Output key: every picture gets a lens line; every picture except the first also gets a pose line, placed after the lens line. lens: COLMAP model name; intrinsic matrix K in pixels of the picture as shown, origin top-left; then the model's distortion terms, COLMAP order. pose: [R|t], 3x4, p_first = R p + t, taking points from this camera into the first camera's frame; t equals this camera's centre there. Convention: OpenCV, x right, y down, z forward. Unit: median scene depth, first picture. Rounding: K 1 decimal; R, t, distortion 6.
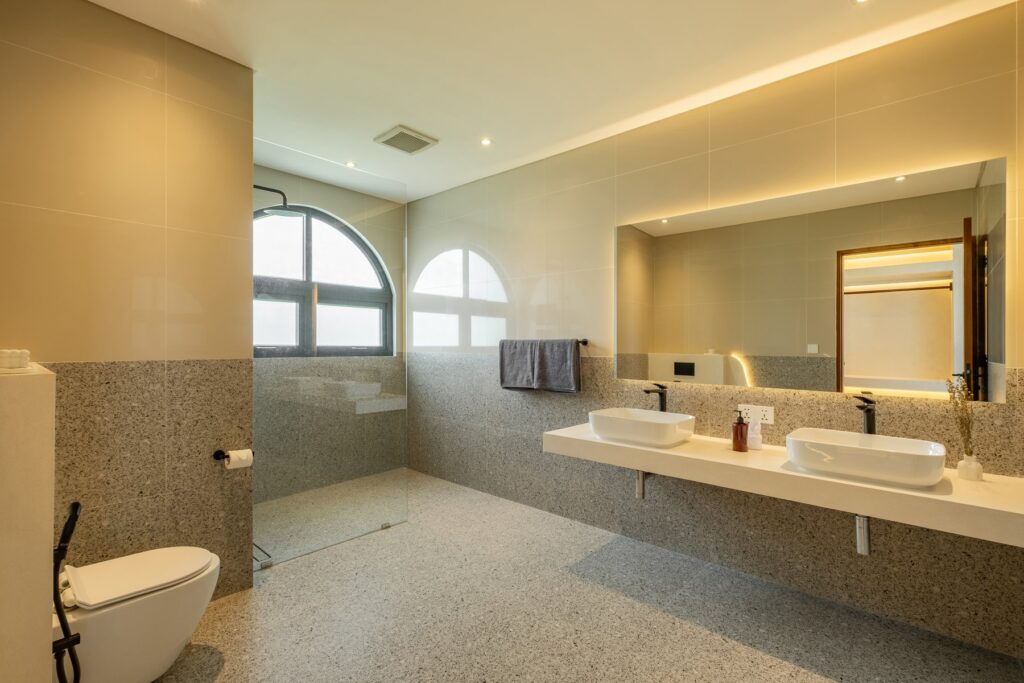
lens RADIAL K [[480.1, 0, 507.3], [0, 480.1, 337.3], [0, 0, 1]] dist [0.000653, -0.000034]
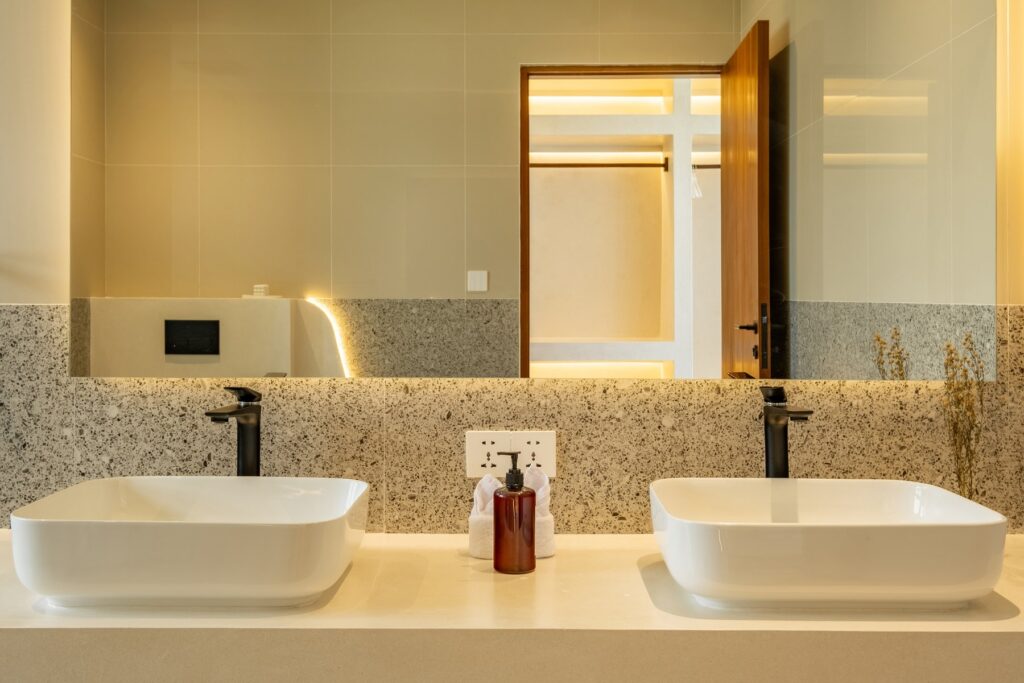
lens RADIAL K [[1090.1, 0, 512.0], [0, 1090.1, 281.8], [0, 0, 1]] dist [-0.005163, -0.021097]
pose [[0.742024, -0.003419, 0.670365, -0.019720], [-0.004695, 0.999936, 0.010298, 0.021131], [-0.670357, -0.010789, 0.741960, 0.349750]]
